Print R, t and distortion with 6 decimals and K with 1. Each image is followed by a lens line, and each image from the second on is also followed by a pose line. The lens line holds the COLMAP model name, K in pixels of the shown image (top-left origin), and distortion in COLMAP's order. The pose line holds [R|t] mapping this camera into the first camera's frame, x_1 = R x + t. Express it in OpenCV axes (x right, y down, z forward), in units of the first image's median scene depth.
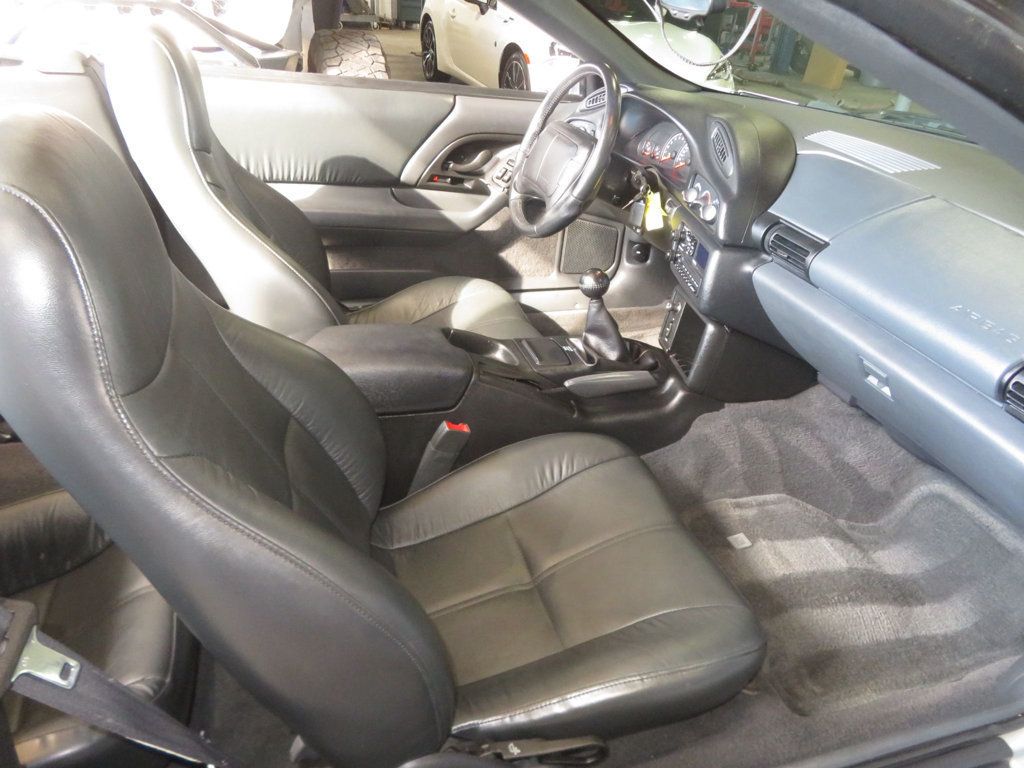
lens RADIAL K [[710.9, 0, 512.0], [0, 710.9, 384.0], [0, 0, 1]] dist [-0.020838, 0.009041]
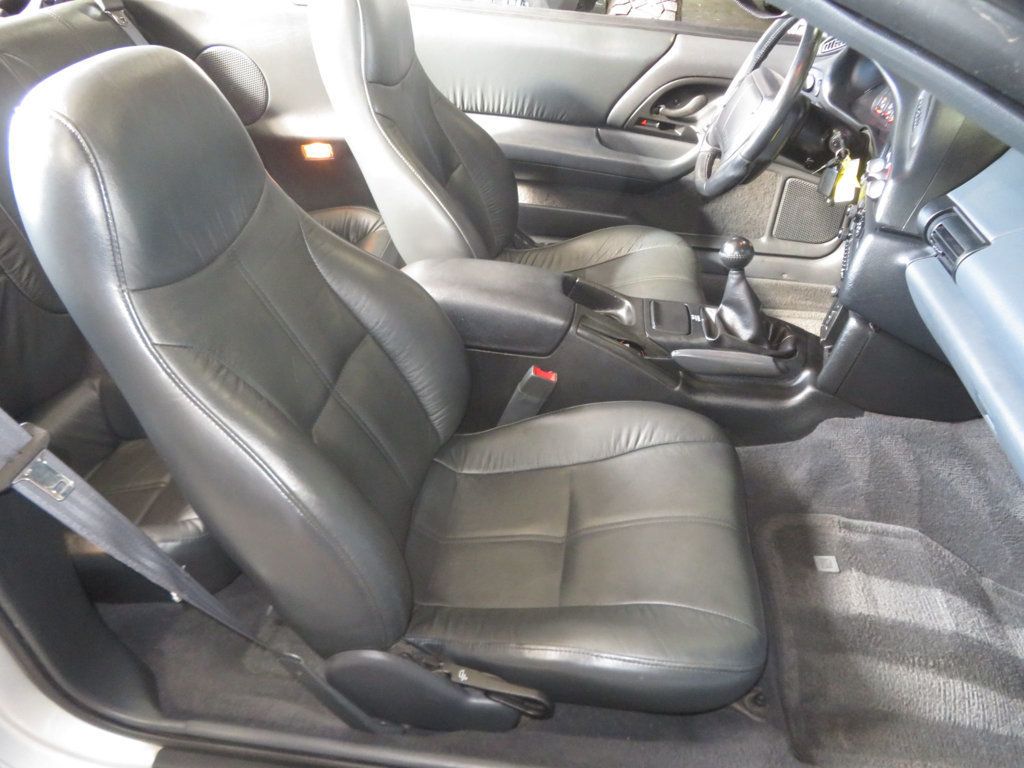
lens RADIAL K [[710.9, 0, 512.0], [0, 710.9, 384.0], [0, 0, 1]] dist [-0.020838, 0.009041]
pose [[0.908984, 0.208067, -0.361188, 0.220658], [-0.176769, 0.977149, 0.118033, -0.032751], [0.377493, -0.043443, 0.924993, 0.033430]]
